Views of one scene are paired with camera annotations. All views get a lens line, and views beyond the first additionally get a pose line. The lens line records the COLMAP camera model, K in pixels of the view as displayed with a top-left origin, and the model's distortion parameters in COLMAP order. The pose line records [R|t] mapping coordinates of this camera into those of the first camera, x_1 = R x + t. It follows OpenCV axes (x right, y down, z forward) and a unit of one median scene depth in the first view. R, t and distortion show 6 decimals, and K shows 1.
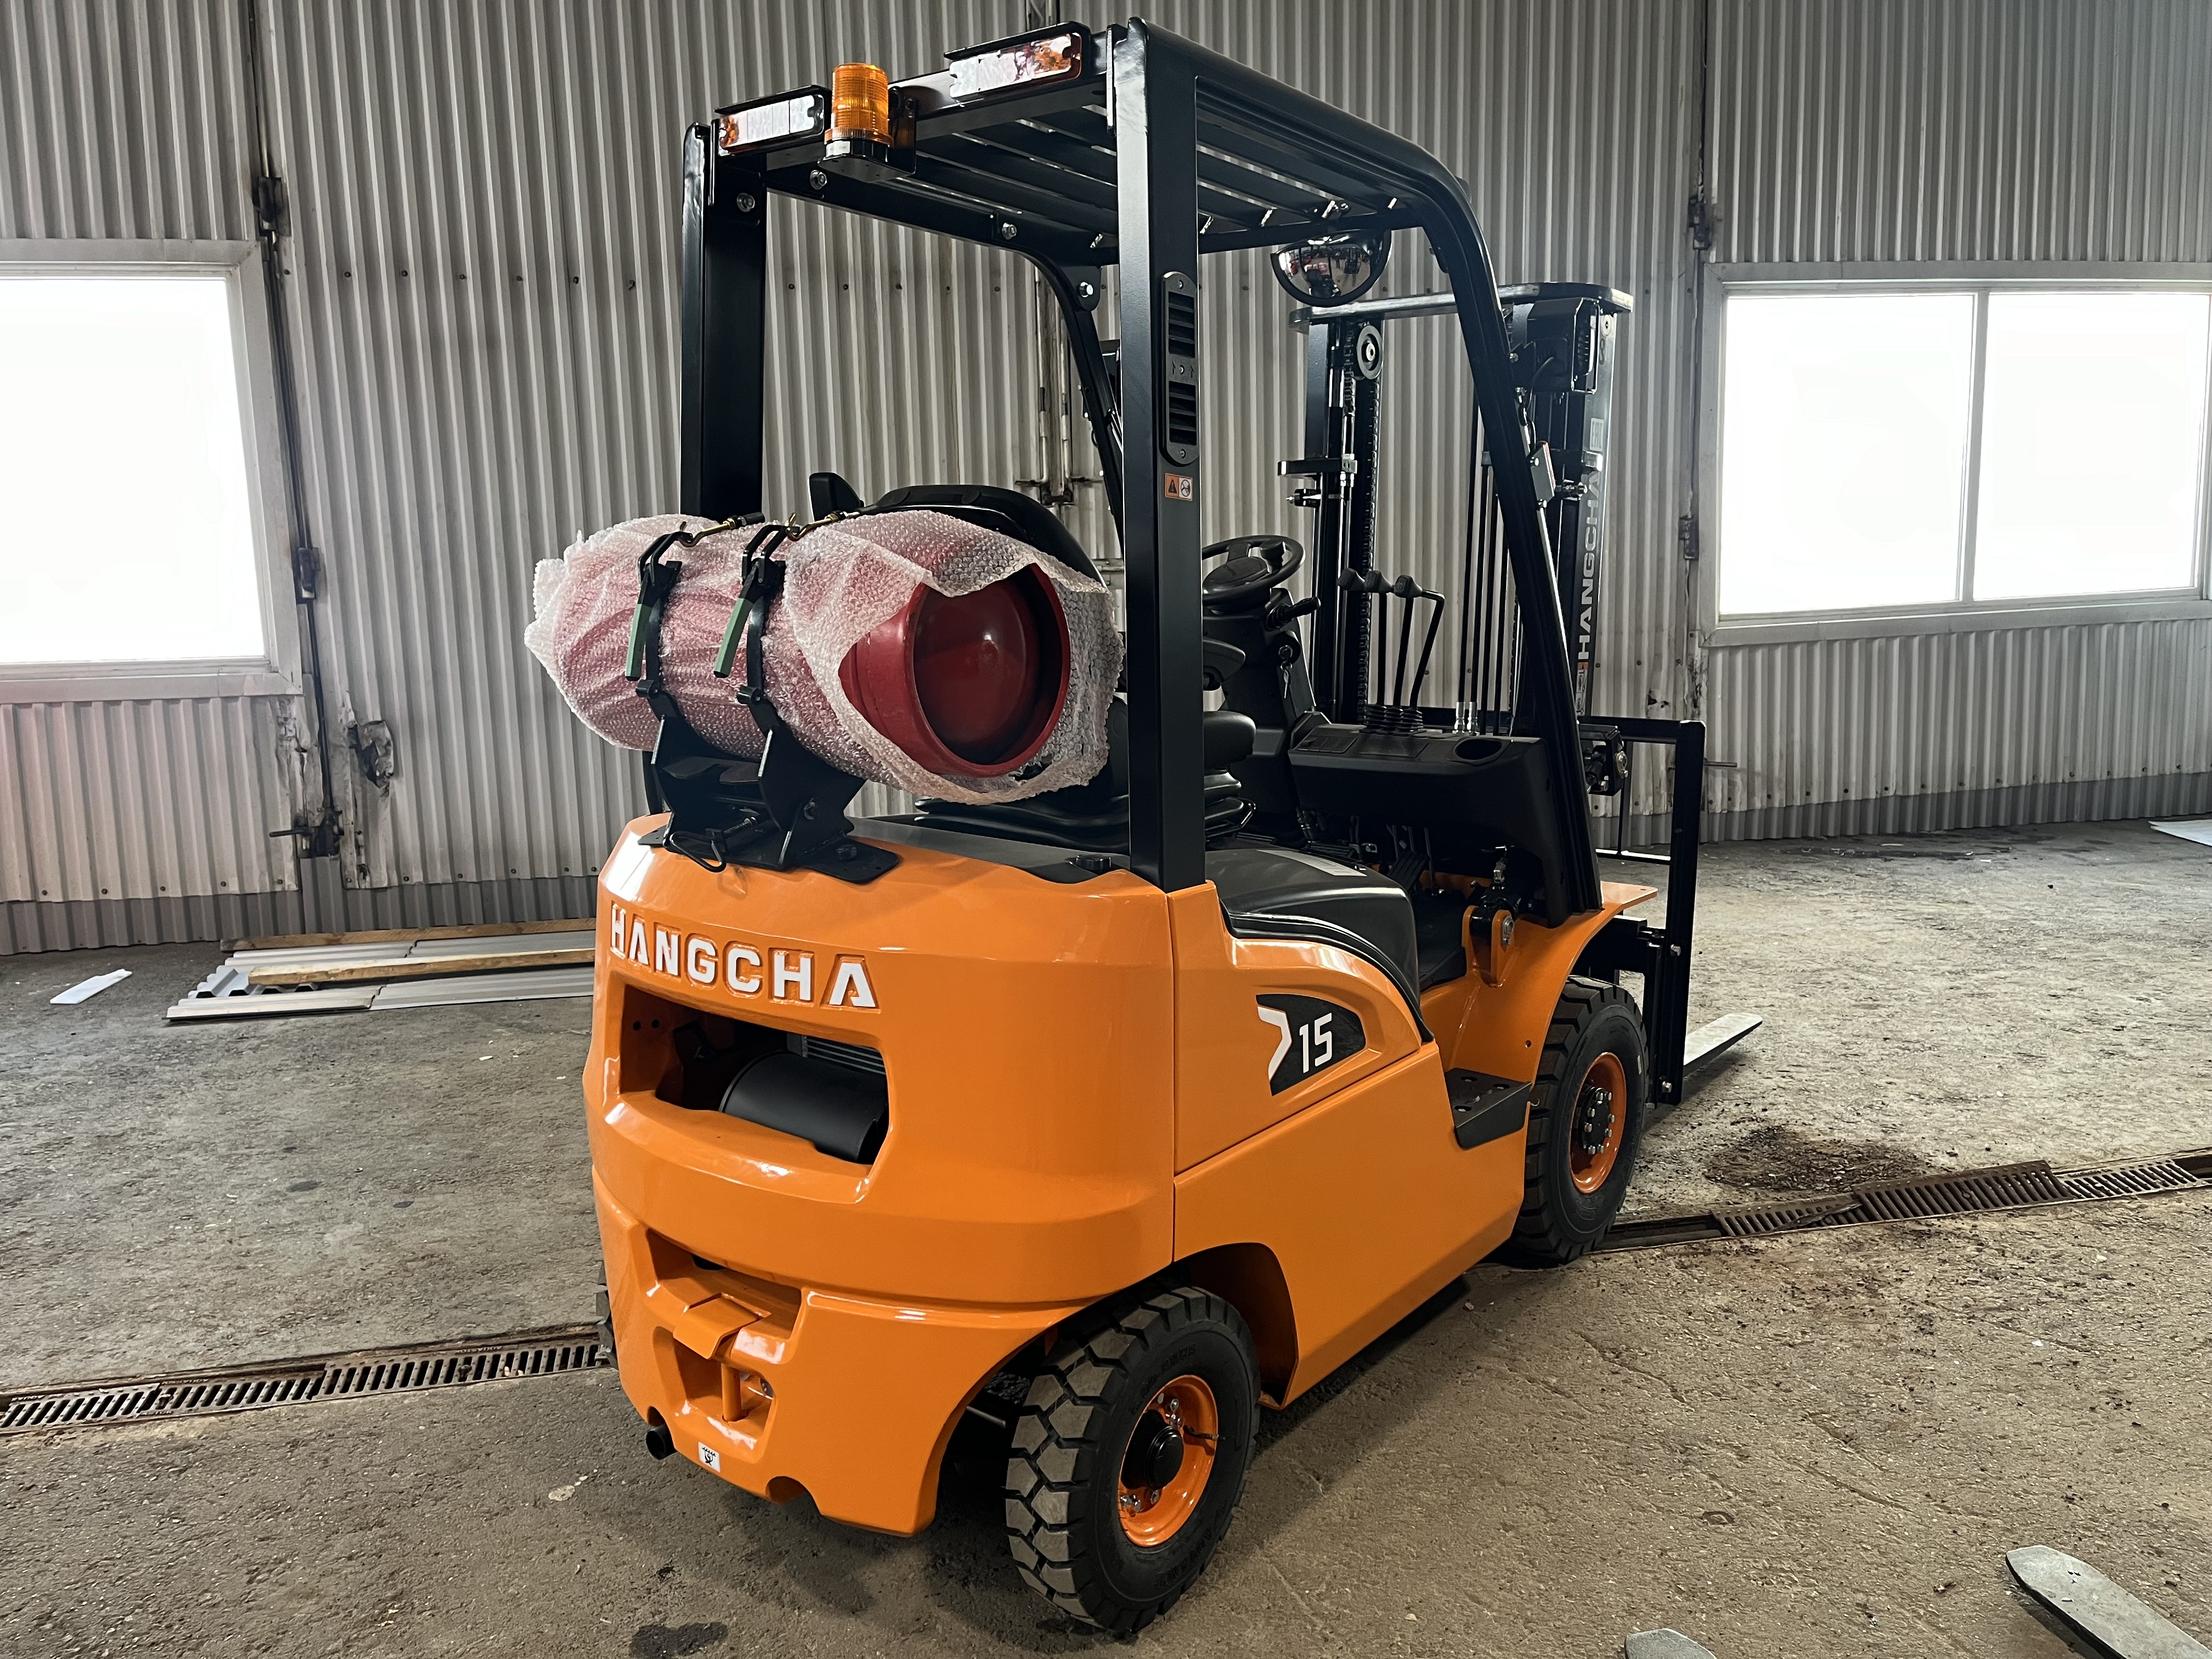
lens RADIAL K [[1664.4, 0, 1117.3], [0, 1664.4, 823.5], [0, 0, 1]] dist [0.087291, -0.111310]
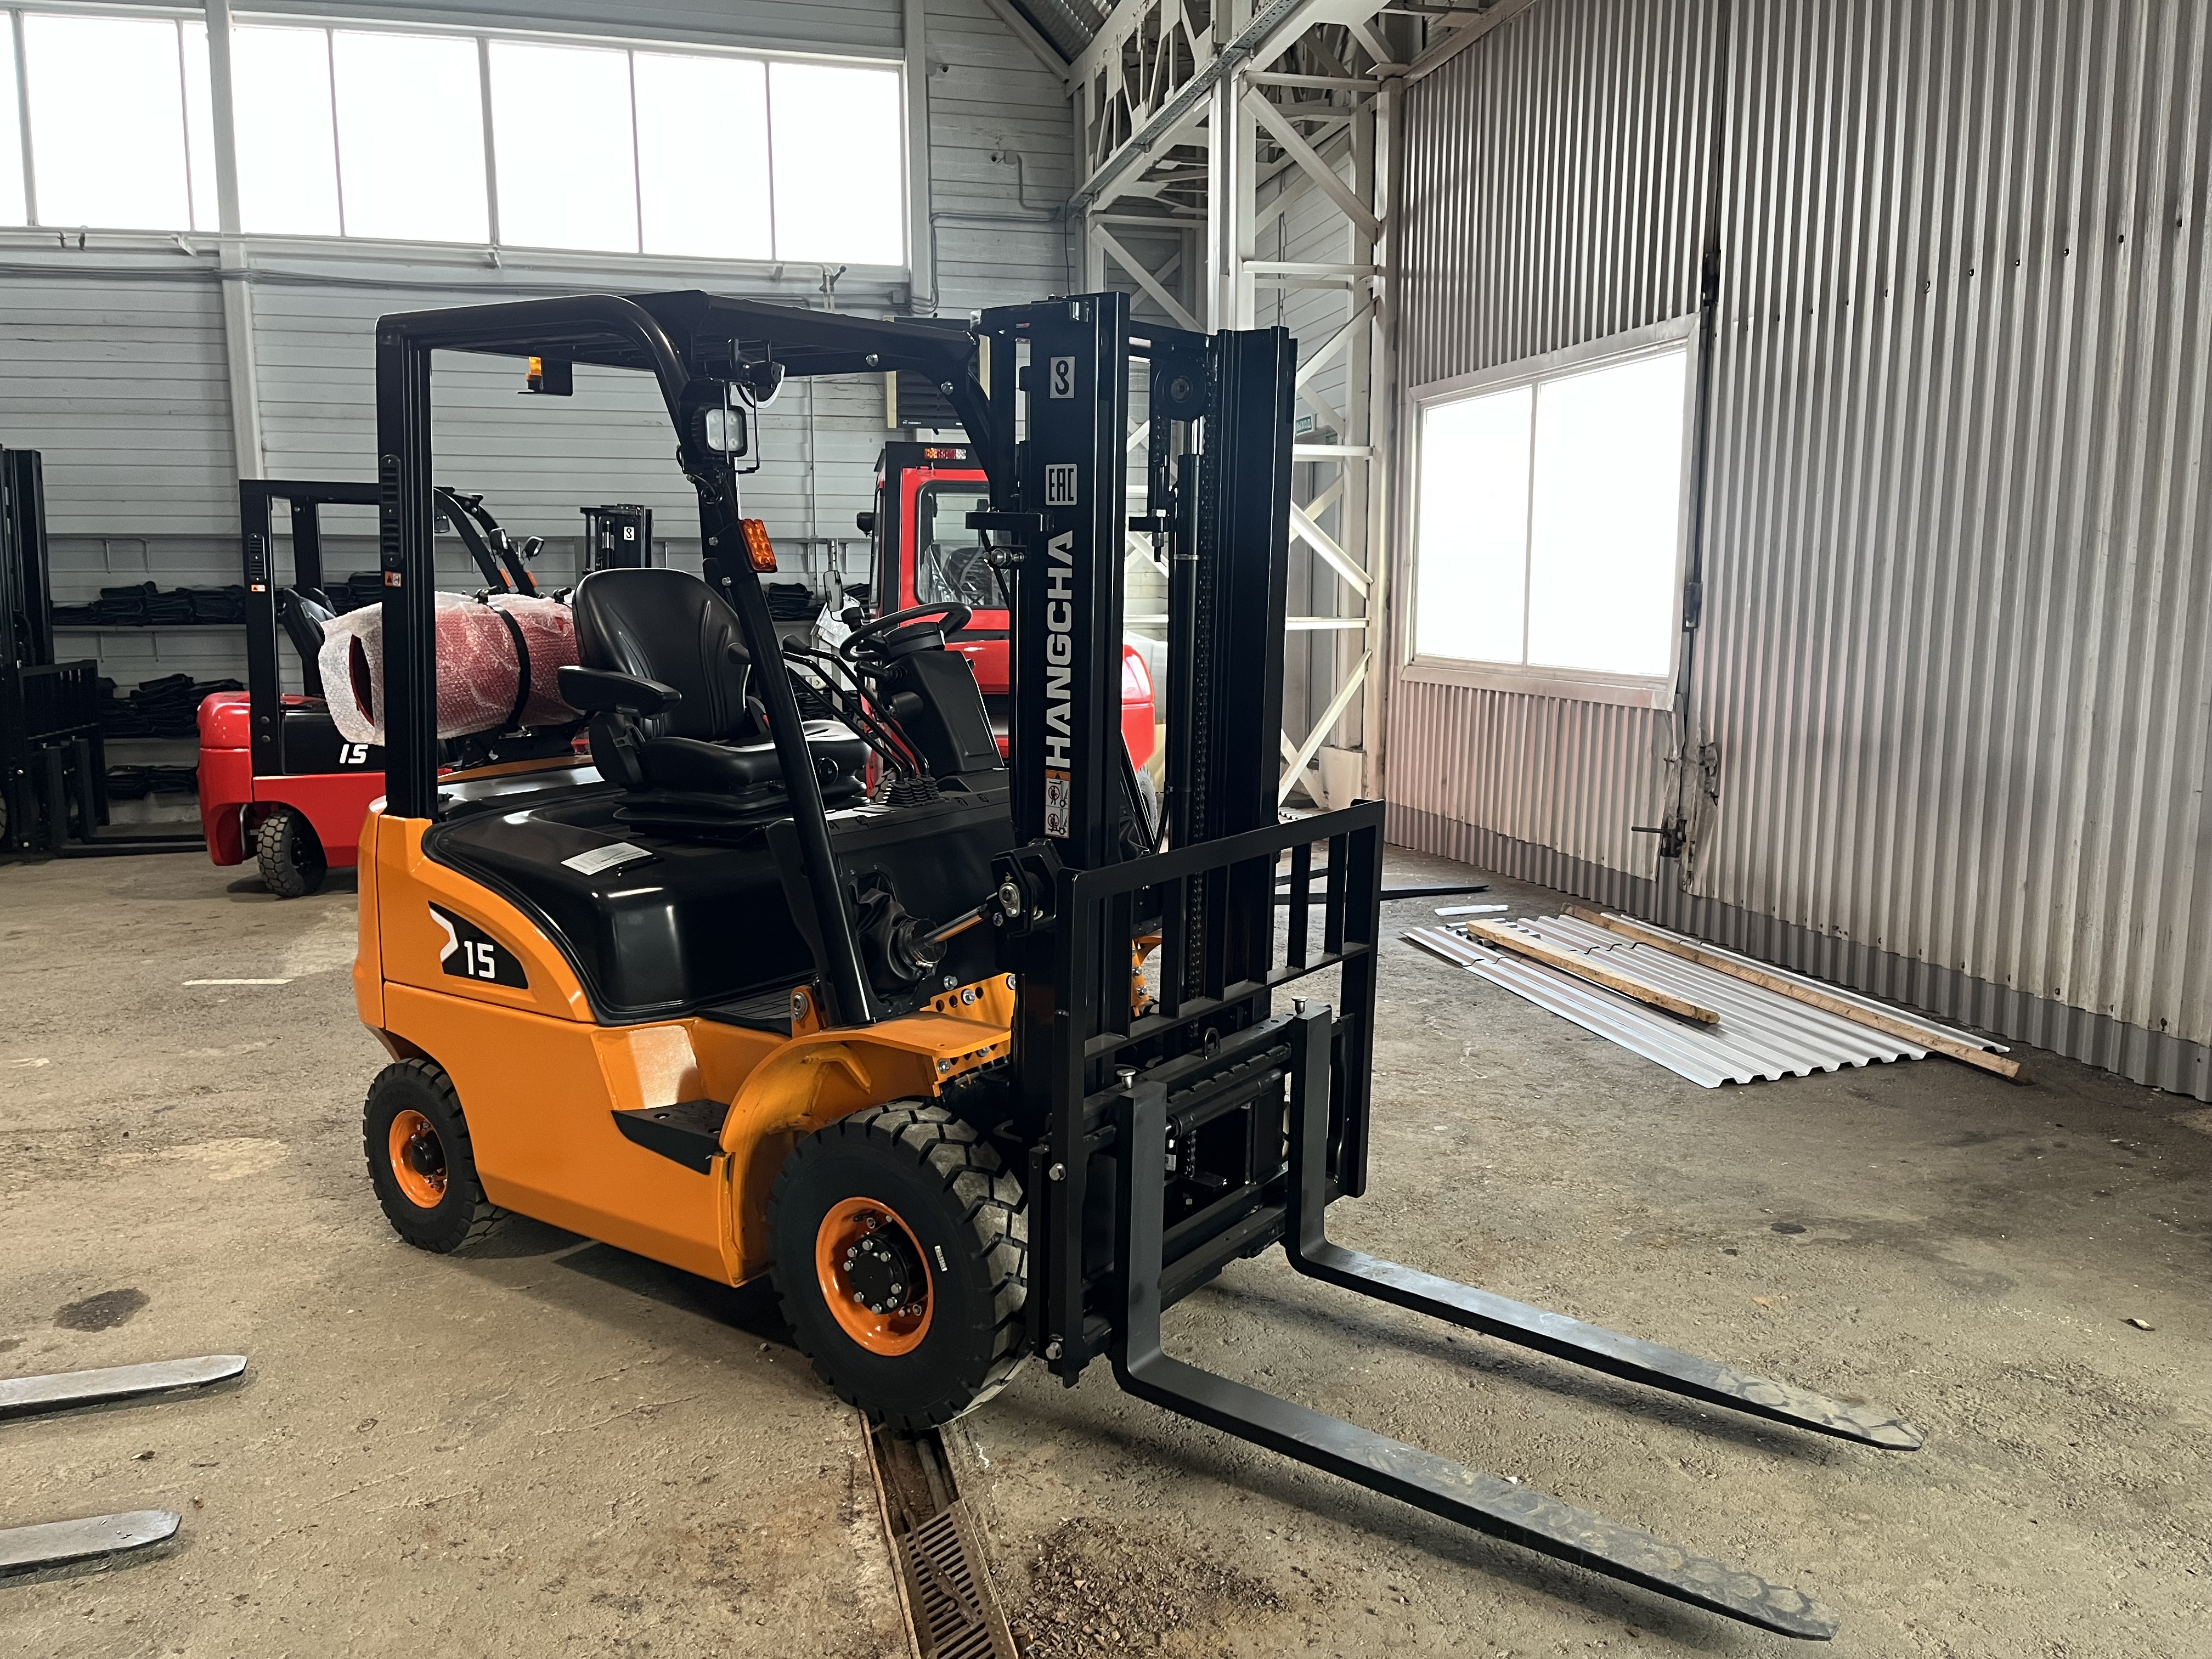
lens RADIAL K [[1664.4, 0, 1117.3], [0, 1664.4, 823.5], [0, 0, 1]] dist [0.087291, -0.111310]
pose [[0.043480, 0.157889, -0.986499, 0.638252], [-0.155772, 0.976428, 0.149412, -0.116939], [0.986836, 0.147173, 0.067050, 0.586808]]
